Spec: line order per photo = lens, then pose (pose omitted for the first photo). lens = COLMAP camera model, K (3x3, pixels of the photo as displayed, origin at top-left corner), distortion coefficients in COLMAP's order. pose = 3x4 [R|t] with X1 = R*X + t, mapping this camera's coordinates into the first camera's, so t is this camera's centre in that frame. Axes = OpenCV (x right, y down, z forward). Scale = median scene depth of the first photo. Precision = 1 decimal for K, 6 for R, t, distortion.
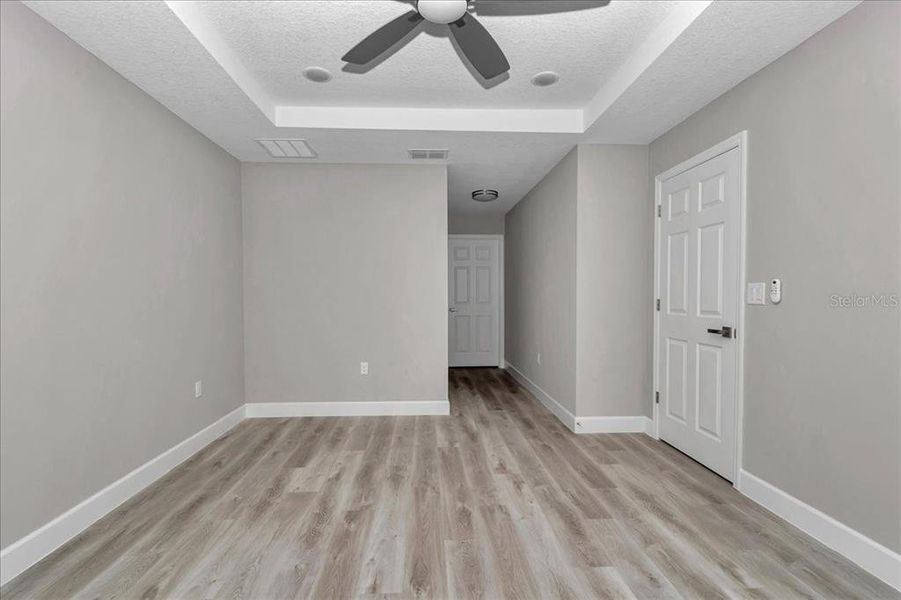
lens RADIAL K [[420.2, 0, 443.2], [0, 420.2, 306.1], [0, 0, 1]] dist [0.000731, -0.001135]
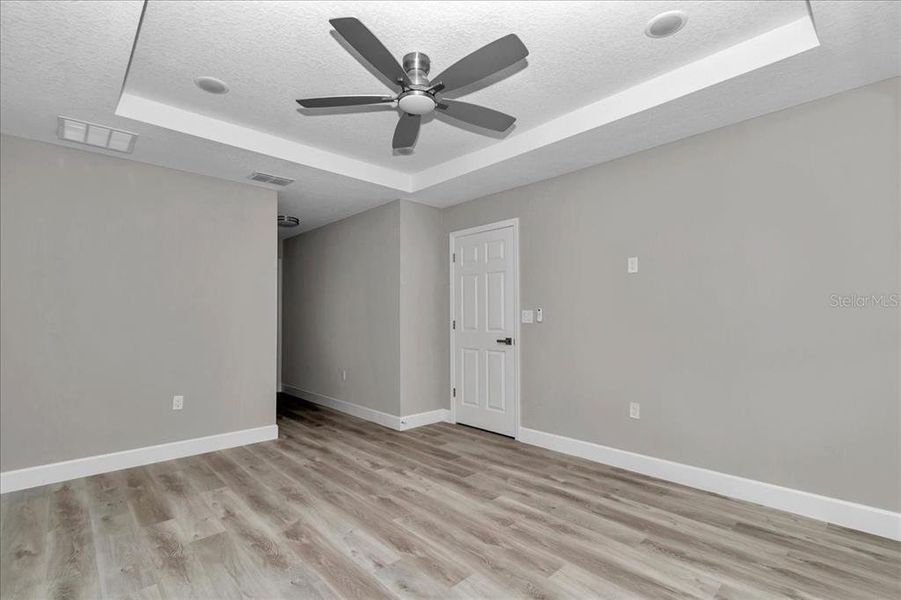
lens RADIAL K [[420.2, 0, 443.2], [0, 420.2, 306.1], [0, 0, 1]] dist [0.000731, -0.001135]
pose [[0.757020, 0.017485, 0.653157, -0.509352], [0.018582, 0.998661, -0.048271, 0.001679], [-0.653127, 0.048678, 0.755682, -0.031949]]
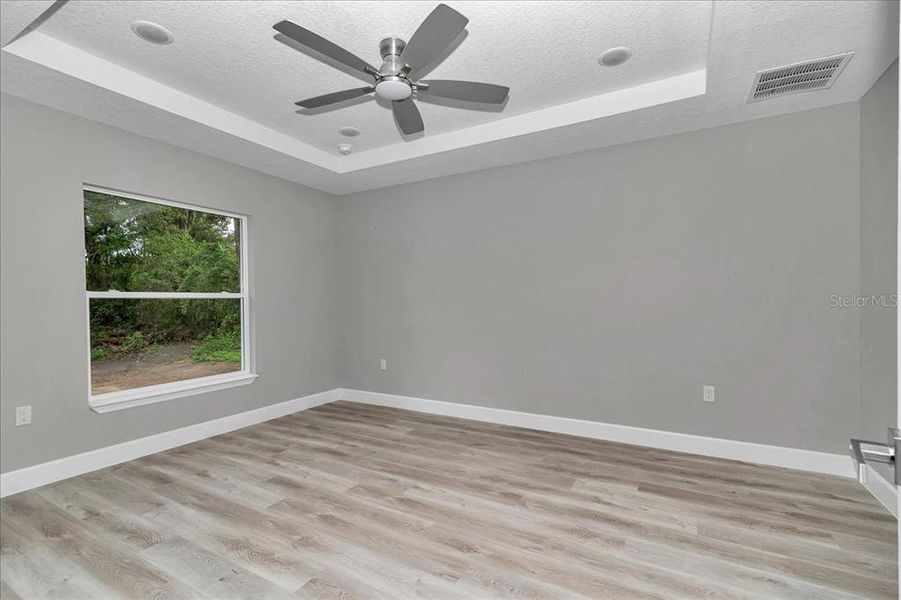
lens RADIAL K [[392.2, 0, 428.9], [0, 392.2, 304.8], [0, 0, 1]] dist [-0.000340, 0.000008]
pose [[-0.550124, 0.012260, -0.834993, 0.636993], [-0.013430, 0.999633, 0.023525, -0.025405], [0.834975, 0.024155, -0.549758, 1.138286]]
